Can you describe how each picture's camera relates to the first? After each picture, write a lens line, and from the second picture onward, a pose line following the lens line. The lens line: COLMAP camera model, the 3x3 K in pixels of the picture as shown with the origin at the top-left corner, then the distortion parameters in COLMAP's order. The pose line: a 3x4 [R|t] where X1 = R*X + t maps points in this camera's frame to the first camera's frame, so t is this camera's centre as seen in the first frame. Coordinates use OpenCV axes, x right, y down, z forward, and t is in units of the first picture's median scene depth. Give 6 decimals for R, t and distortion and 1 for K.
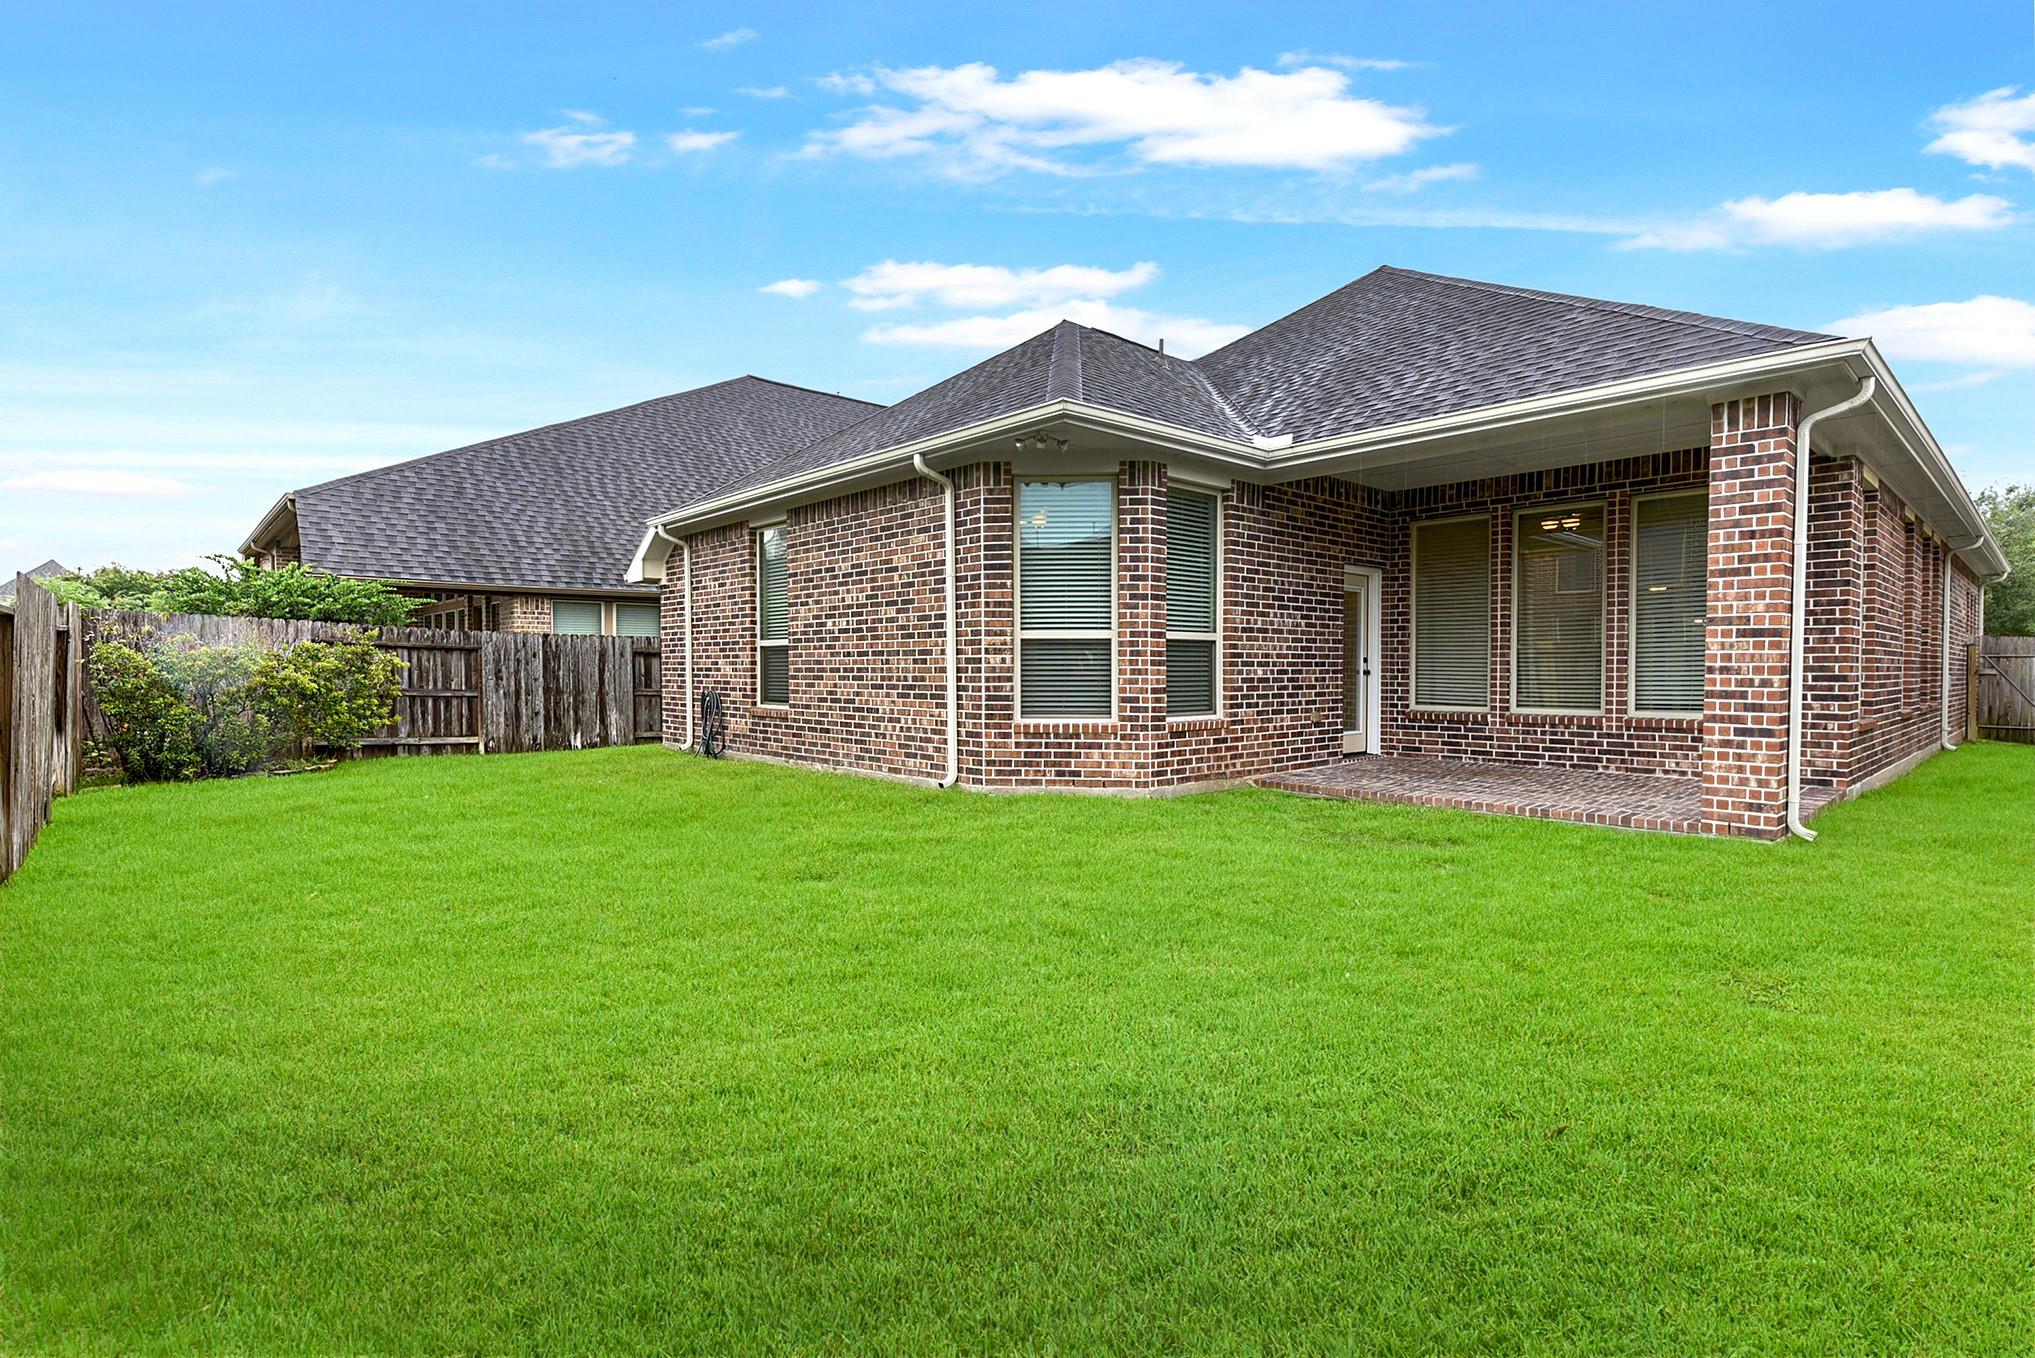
lens RADIAL K [[969.3, 0, 1014.4], [0, 969.3, 689.5], [0, 0, 1]] dist [-0.002227, -0.001562]
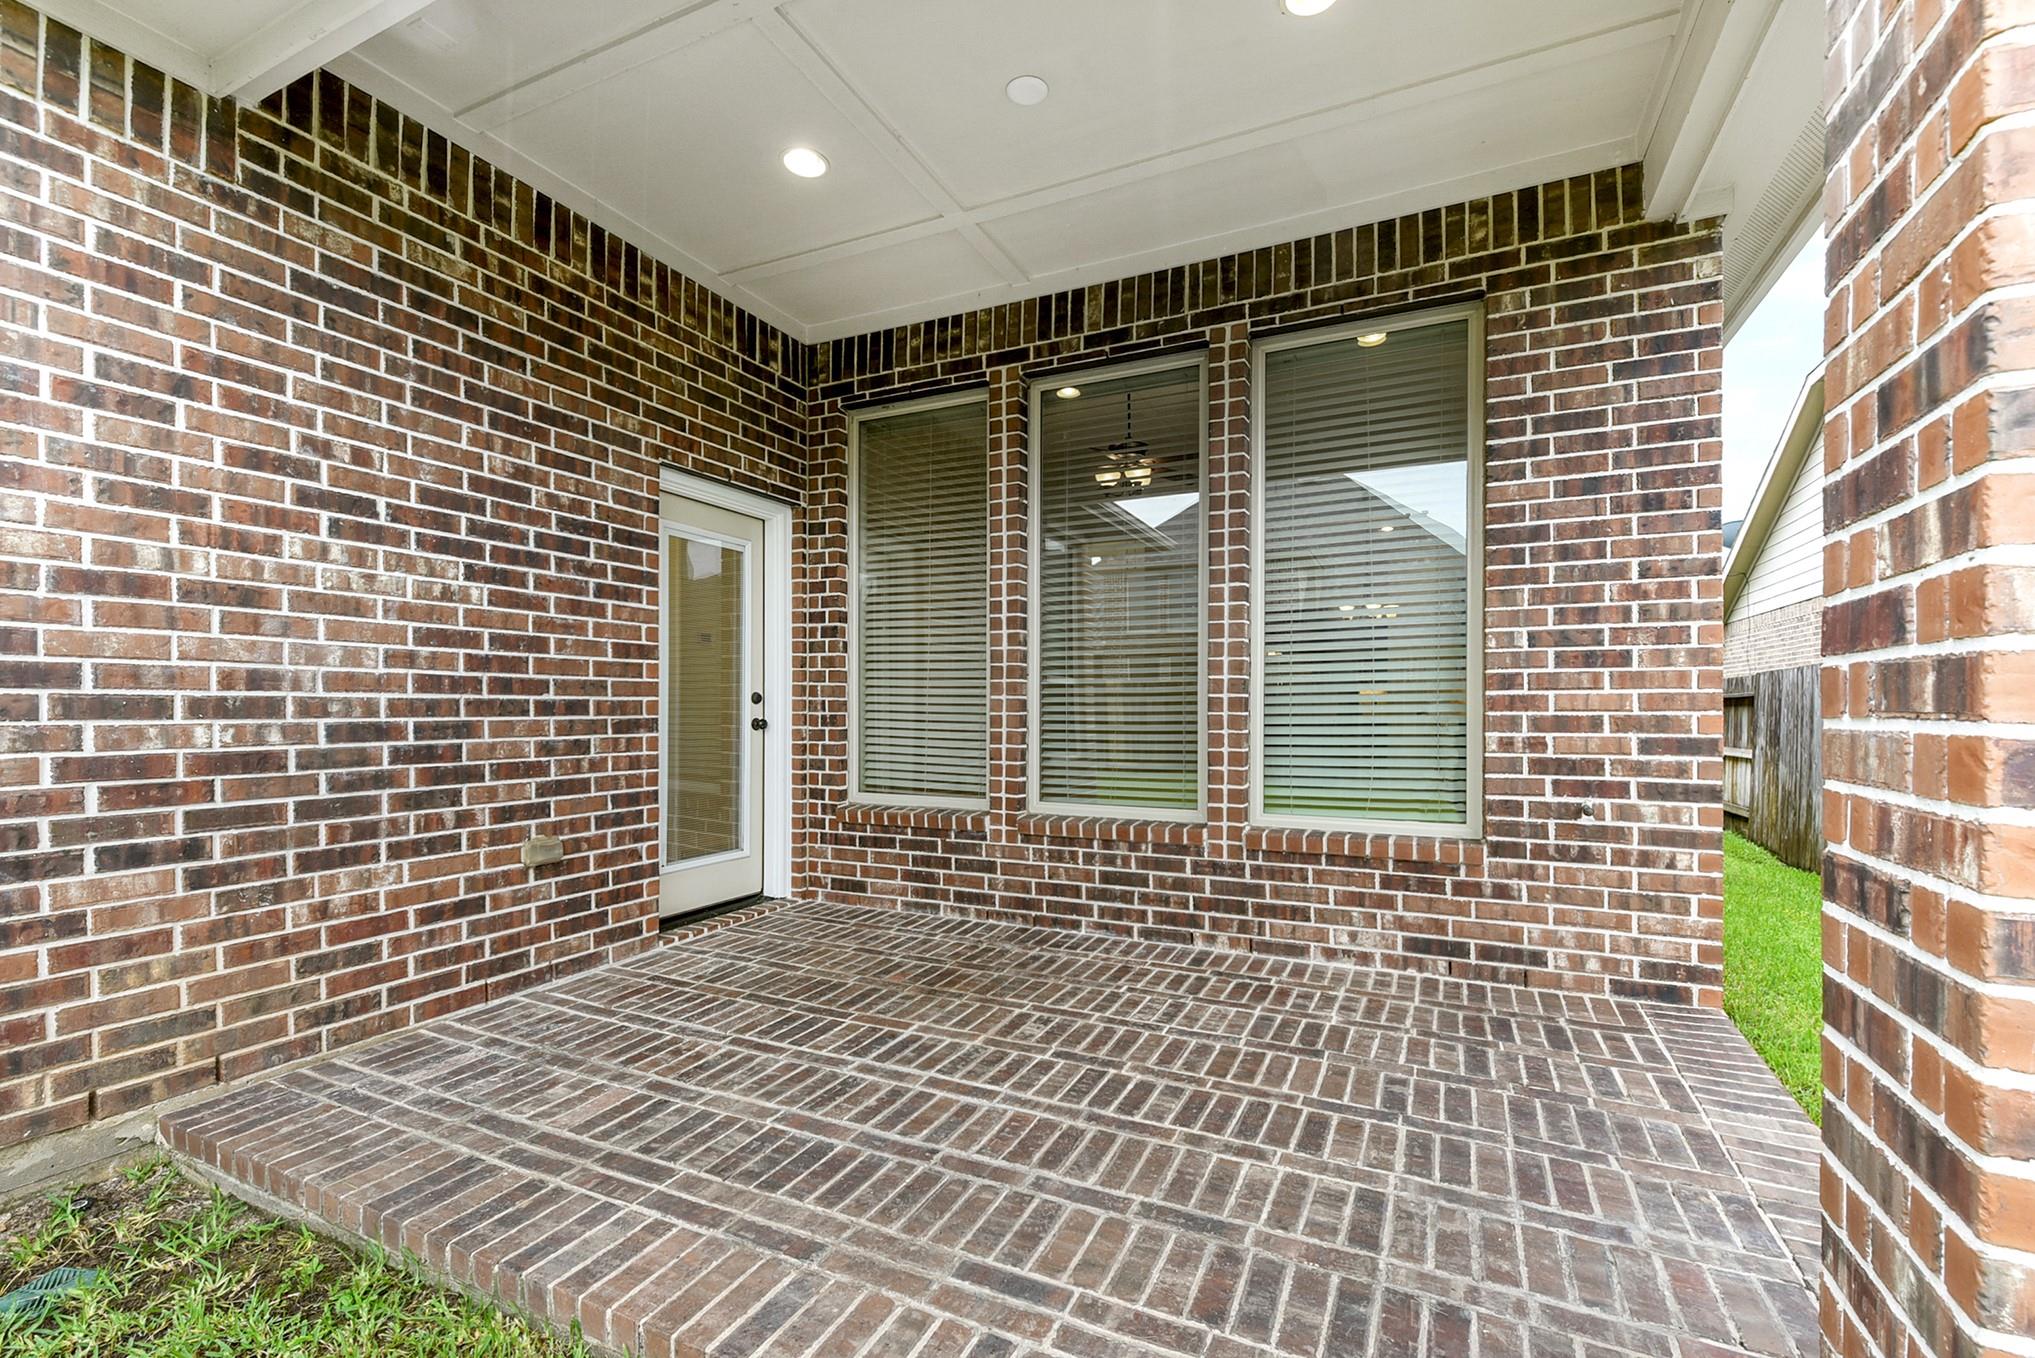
lens RADIAL K [[876.8, 0, 1049.9], [0, 876.8, 702.8], [0, 0, 1]] dist [0.039499, -0.015705]
pose [[0.914840, 0.004013, 0.403797, 0.363480], [0.006346, 0.999684, -0.024312, -0.019070], [-0.403767, 0.024804, 0.914525, 0.629521]]
